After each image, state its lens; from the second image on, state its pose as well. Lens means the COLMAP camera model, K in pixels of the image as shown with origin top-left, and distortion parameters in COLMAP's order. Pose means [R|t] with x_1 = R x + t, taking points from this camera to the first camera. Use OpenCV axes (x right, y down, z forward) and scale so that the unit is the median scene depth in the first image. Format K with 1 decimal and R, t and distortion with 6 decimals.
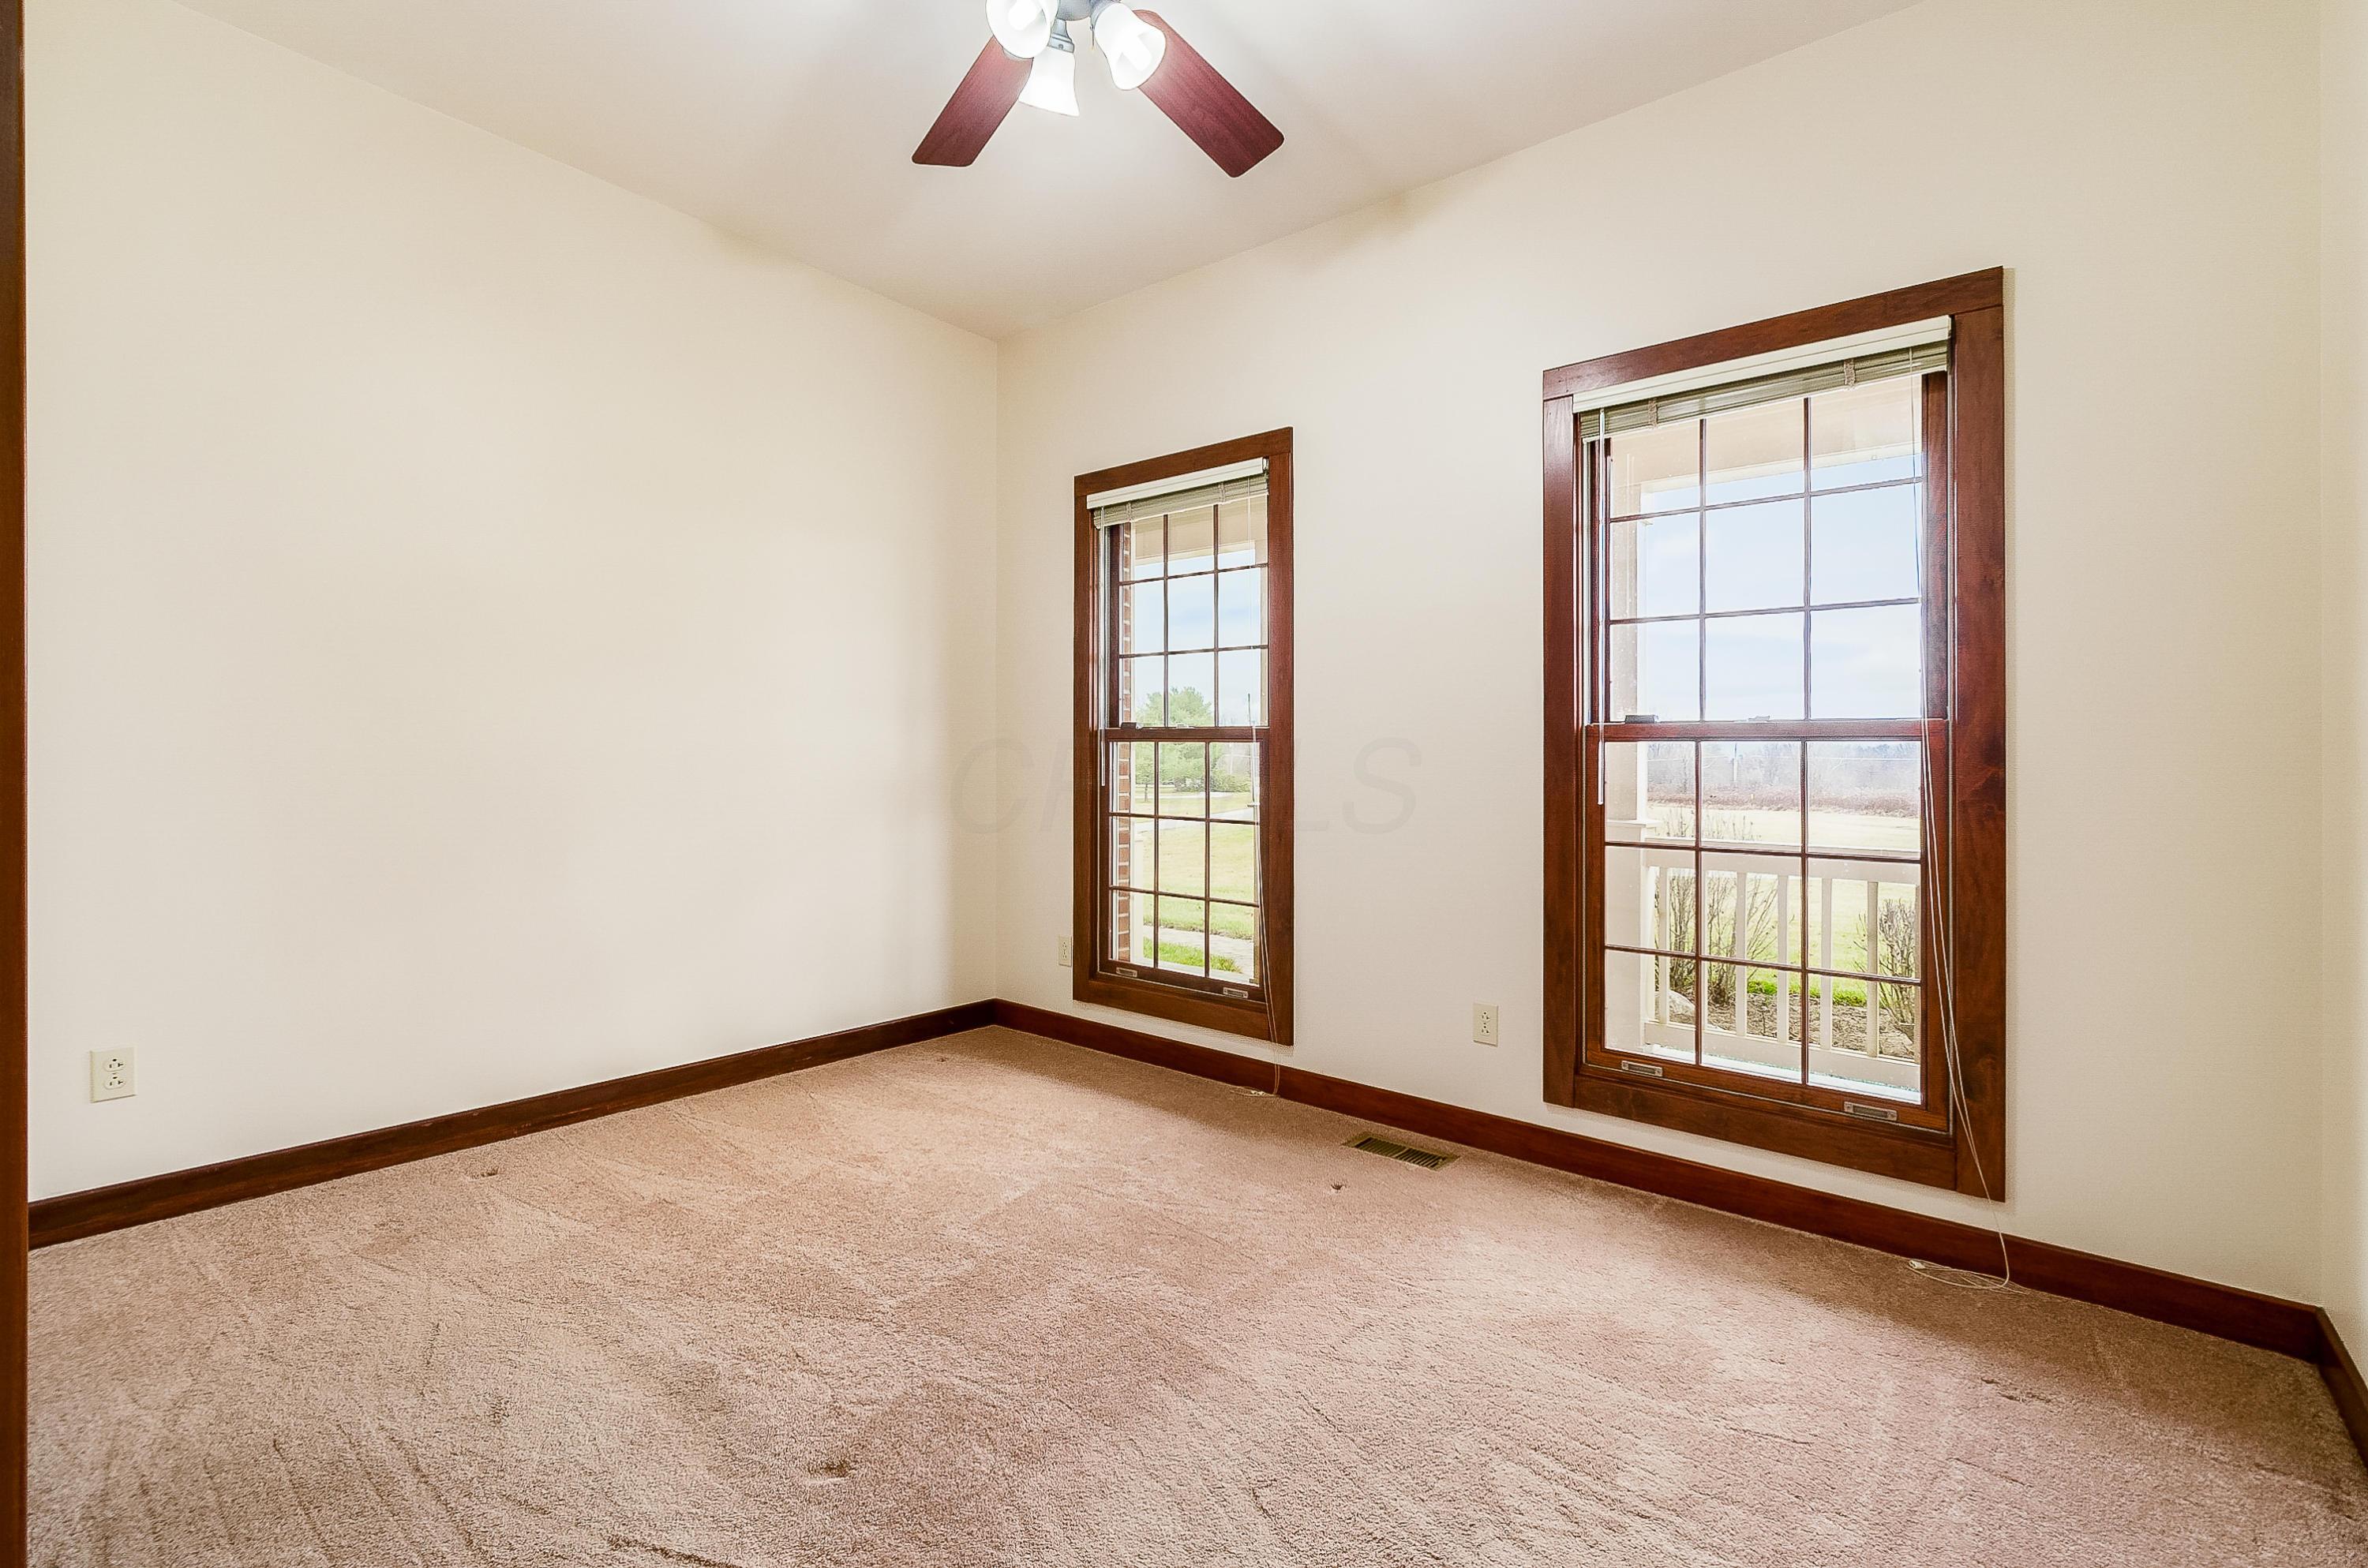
lens RADIAL K [[1046.5, 0, 1170.3], [0, 1046.5, 751.9], [0, 0, 1]] dist [-0.000689, -0.000956]
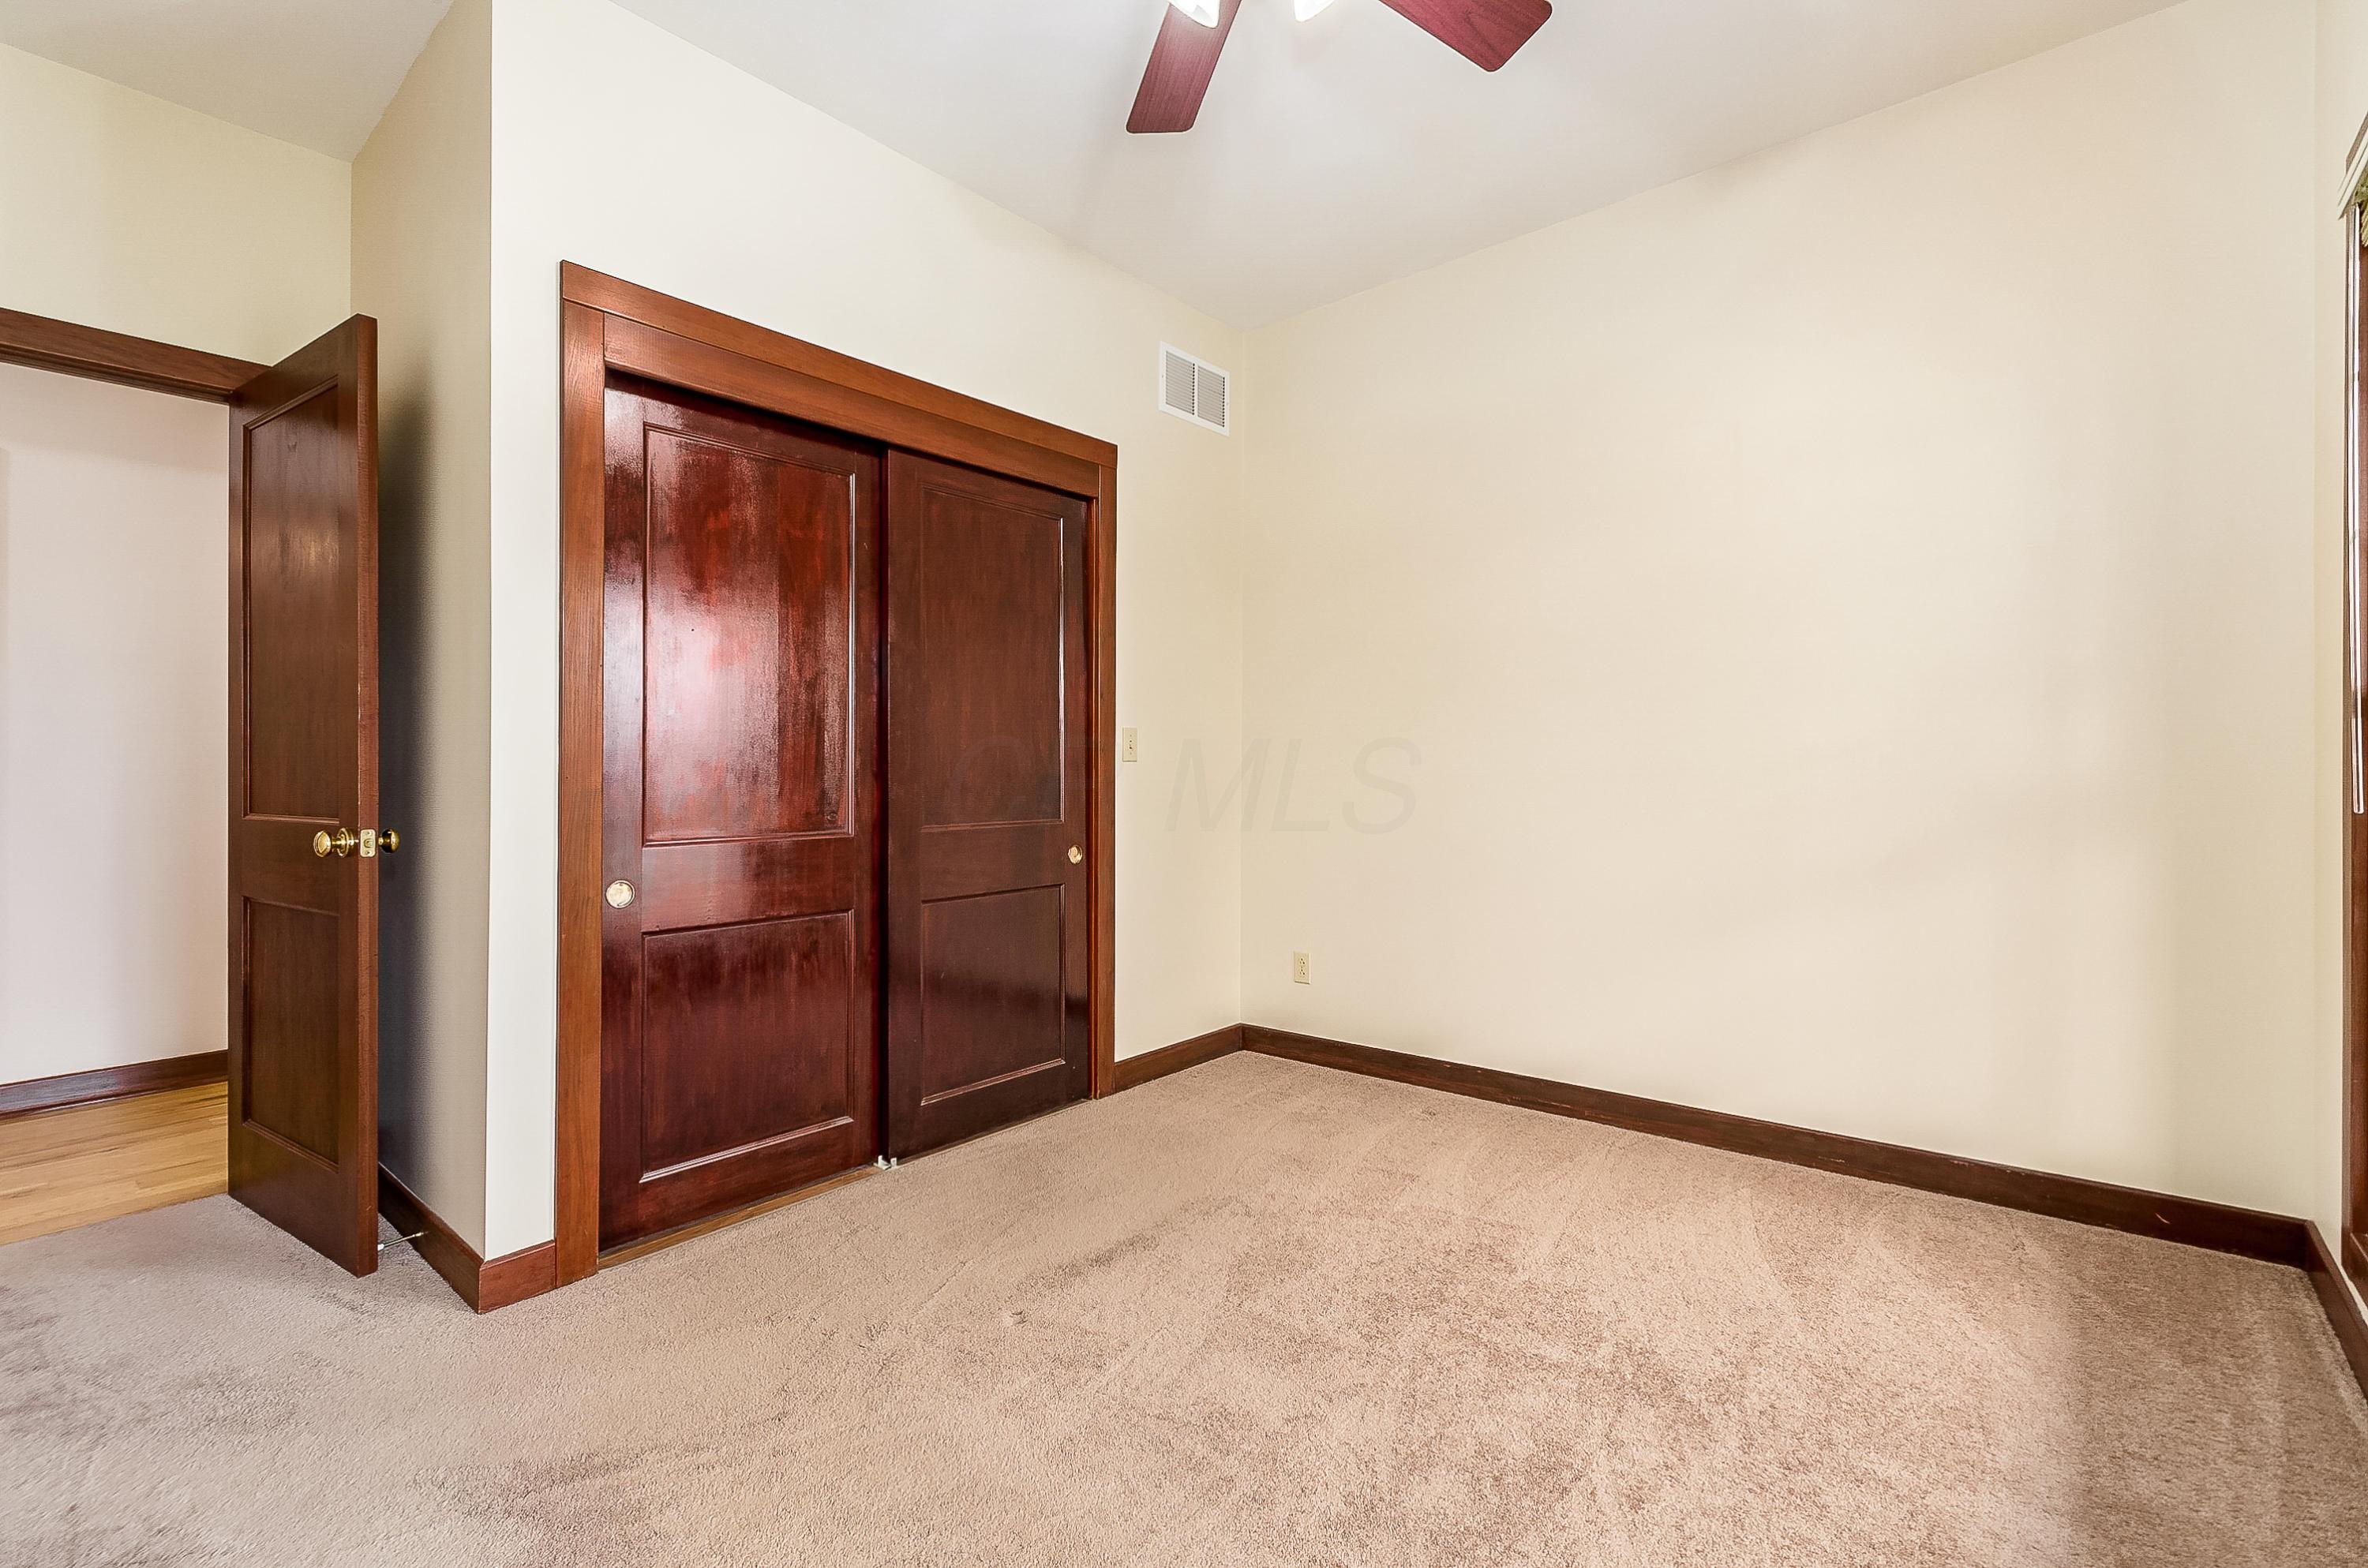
lens RADIAL K [[1046.5, 0, 1184.8], [0, 1046.5, 786.5], [0, 0, 1]] dist [-0.000689, -0.000956]
pose [[-0.009733, -0.004405, -0.999943, 0.516305], [0.016698, 0.999850, -0.004567, 0.019455], [0.999813, -0.016742, -0.009658, 0.655060]]
